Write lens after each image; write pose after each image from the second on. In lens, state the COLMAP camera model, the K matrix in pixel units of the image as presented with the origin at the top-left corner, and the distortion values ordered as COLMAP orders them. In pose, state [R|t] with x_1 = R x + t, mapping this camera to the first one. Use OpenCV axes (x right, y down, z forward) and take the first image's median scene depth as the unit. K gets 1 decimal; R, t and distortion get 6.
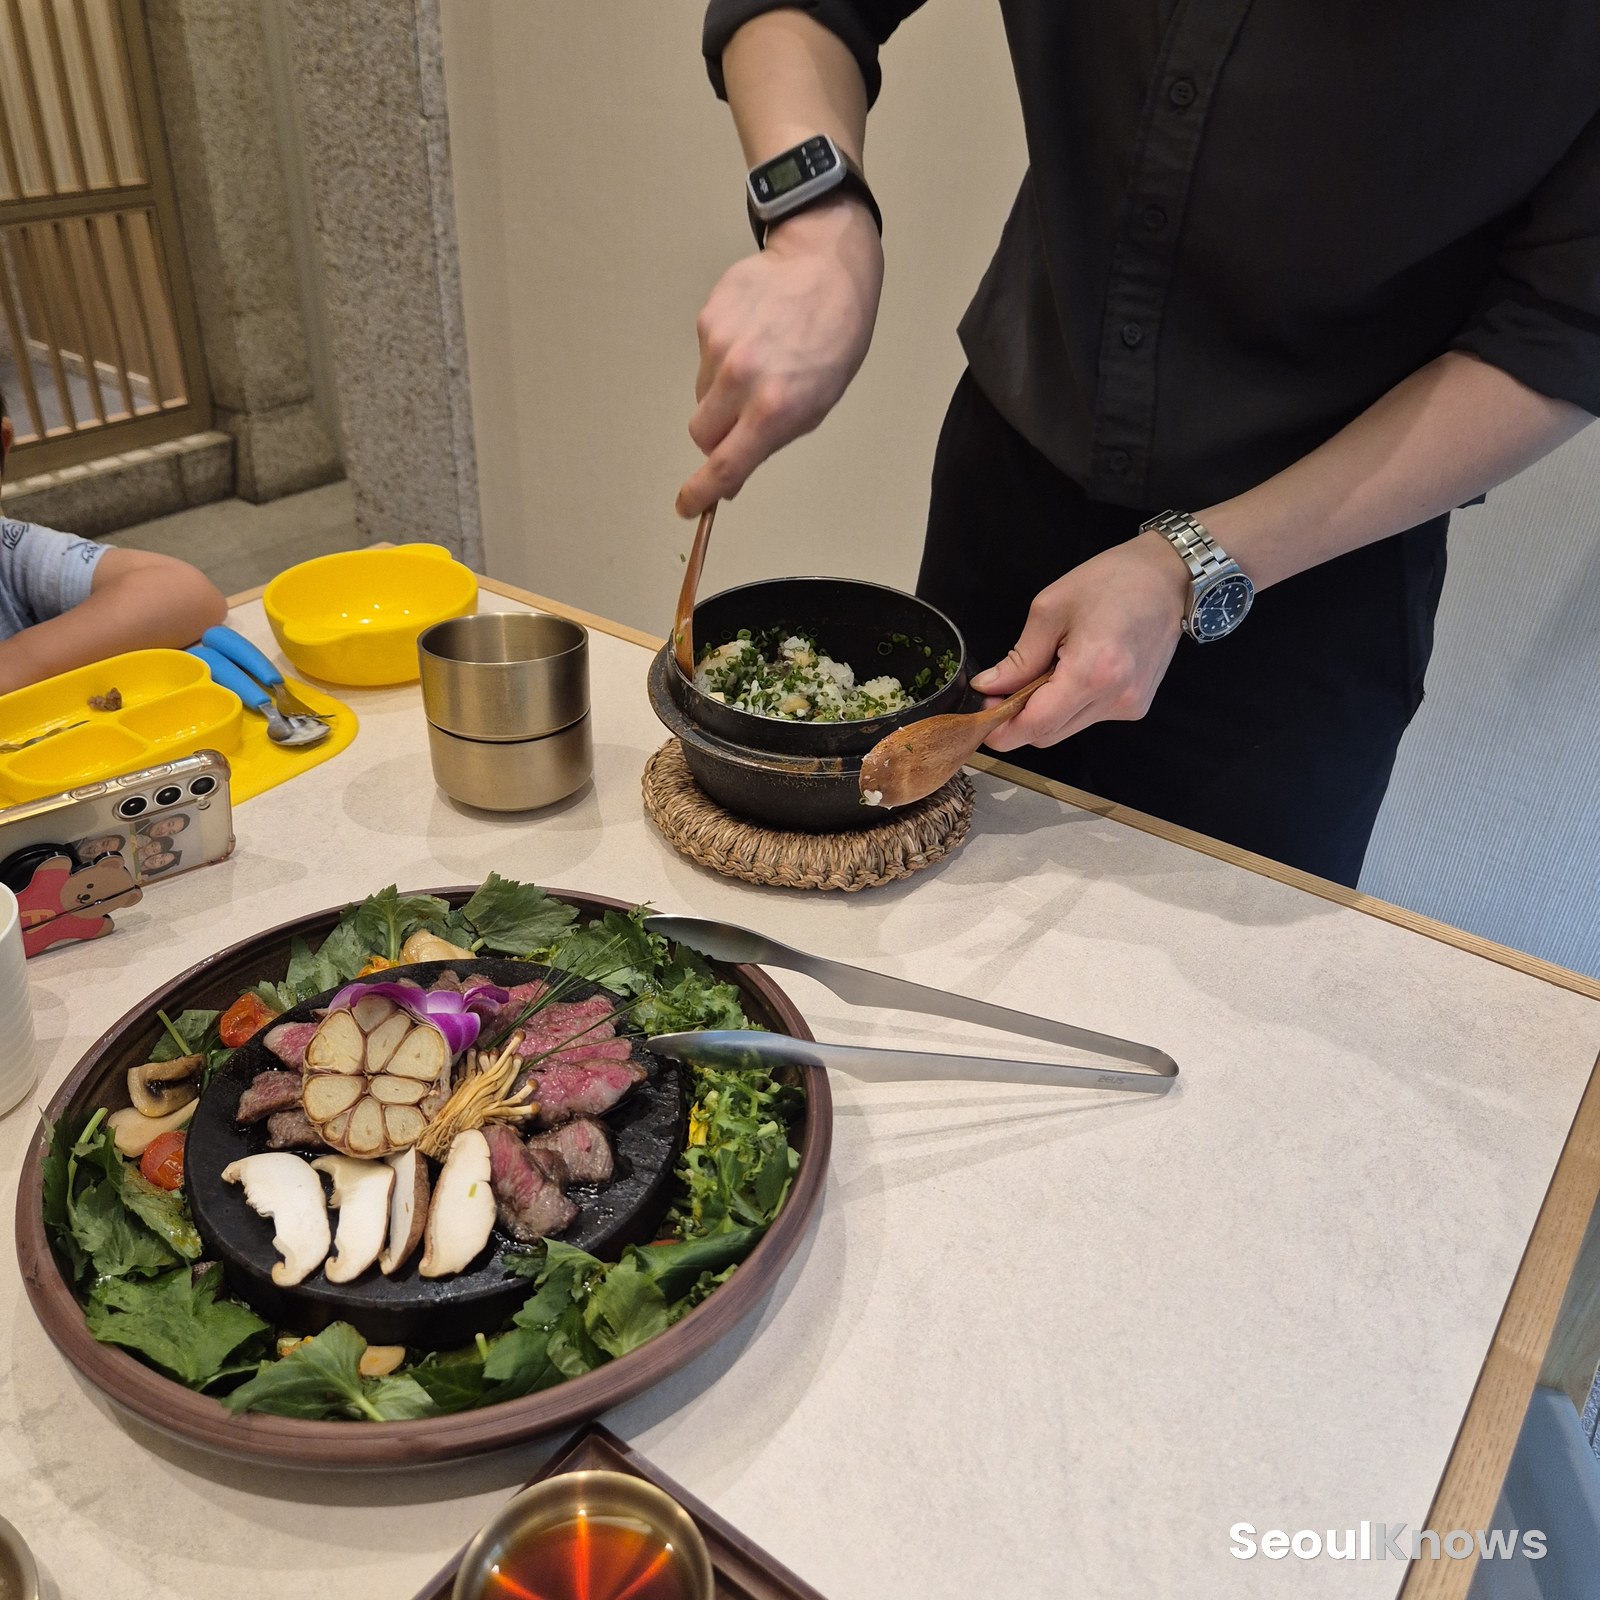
lens RADIAL K [[1396.7, 0, 779.6], [0, 1396.7, 778.8], [0, 0, 1]] dist [0.081301, -0.084150]
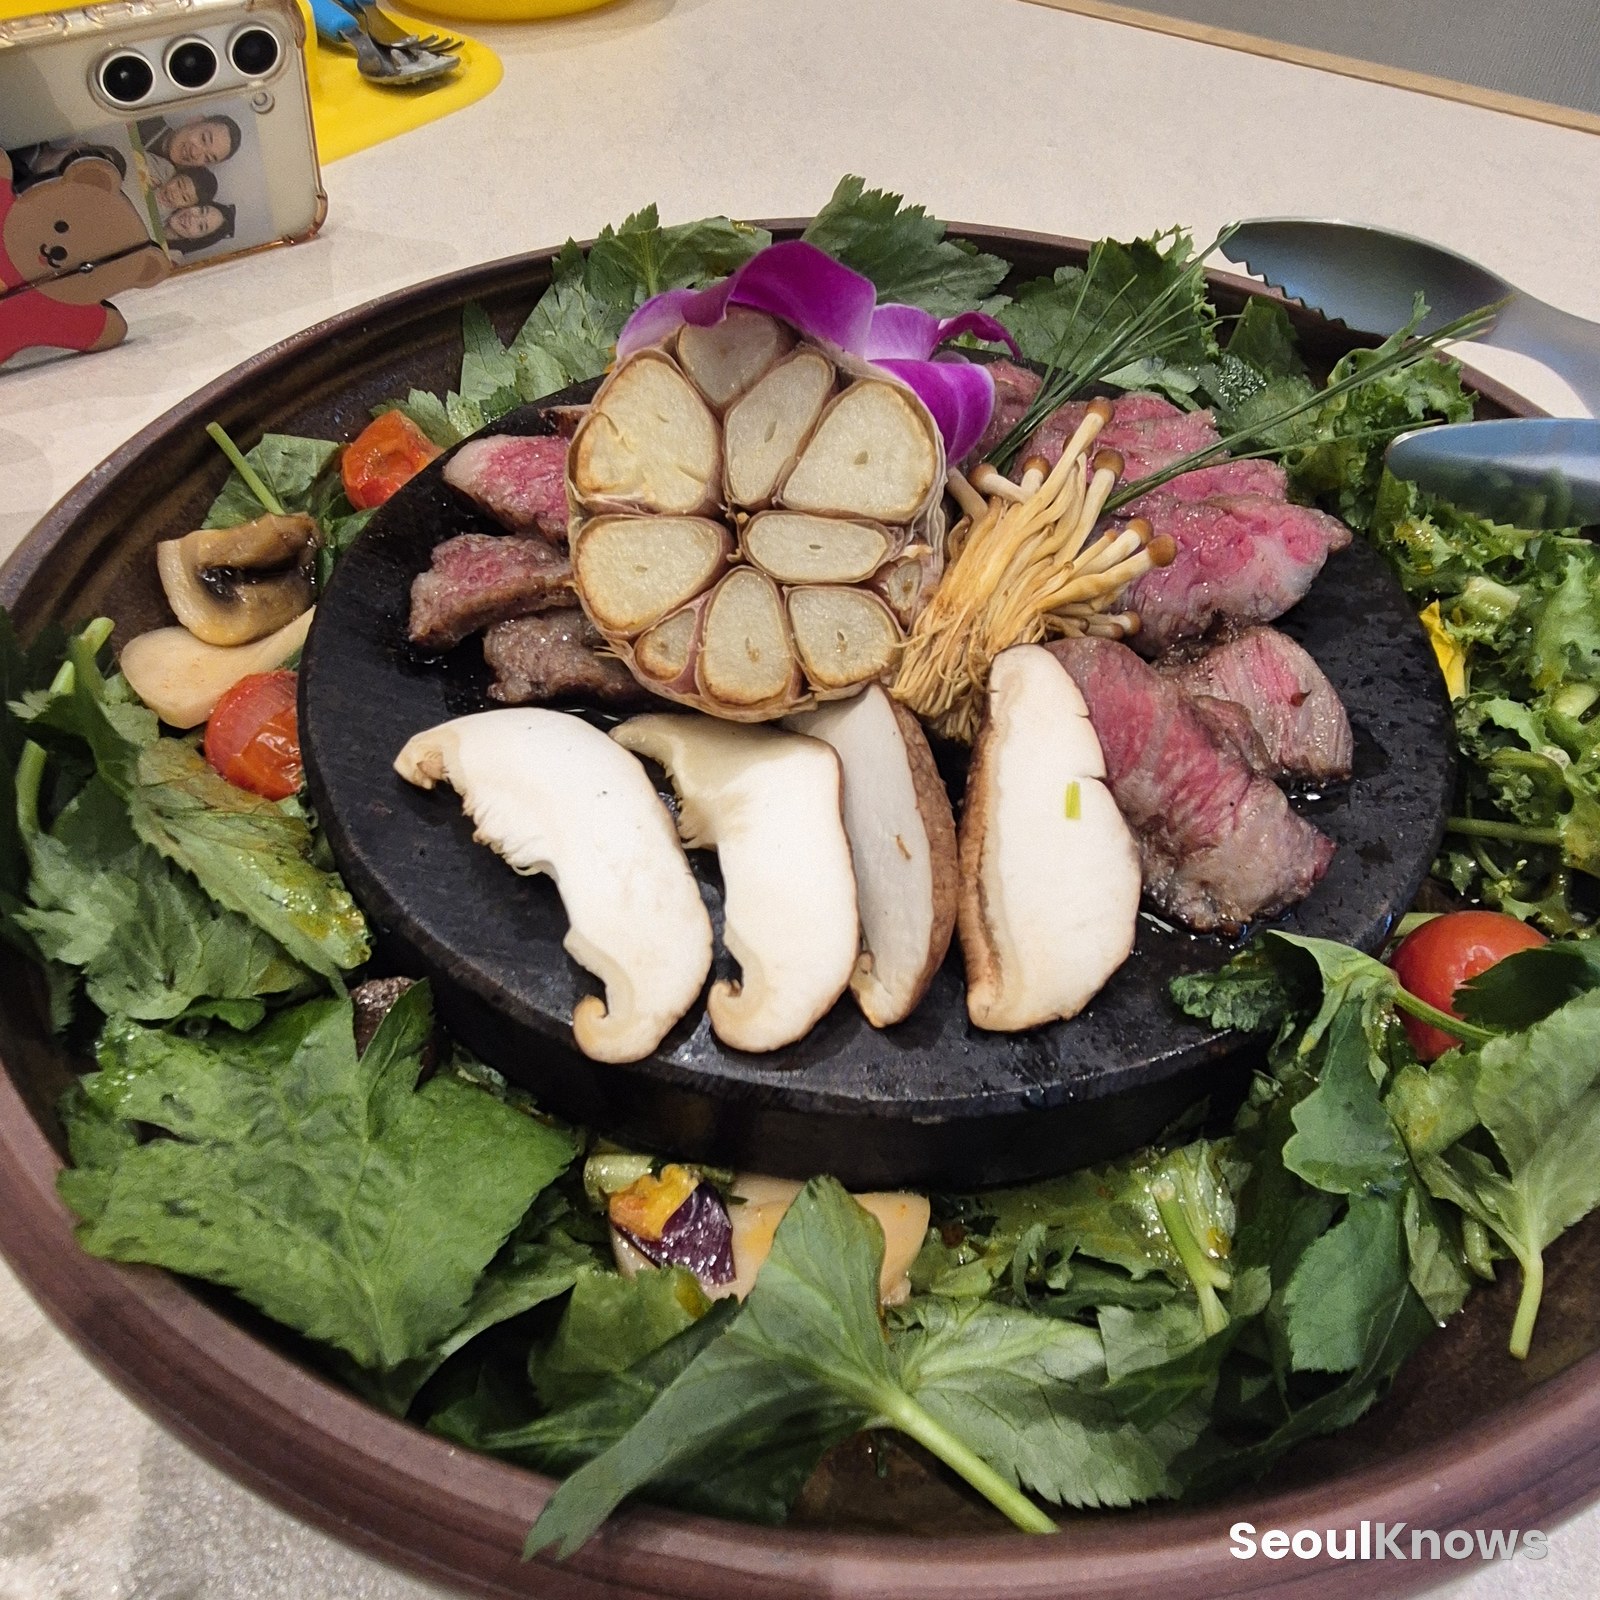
lens RADIAL K [[1359.7, 0, 794.8], [0, 1359.7, 767.6], [0, 0, 1]] dist [0.001333, -0.002909]
pose [[0.998815, -0.010795, -0.047461, -0.258859], [0.022905, 0.964624, 0.262633, 0.179775], [0.042947, -0.263409, 0.963728, 0.625993]]
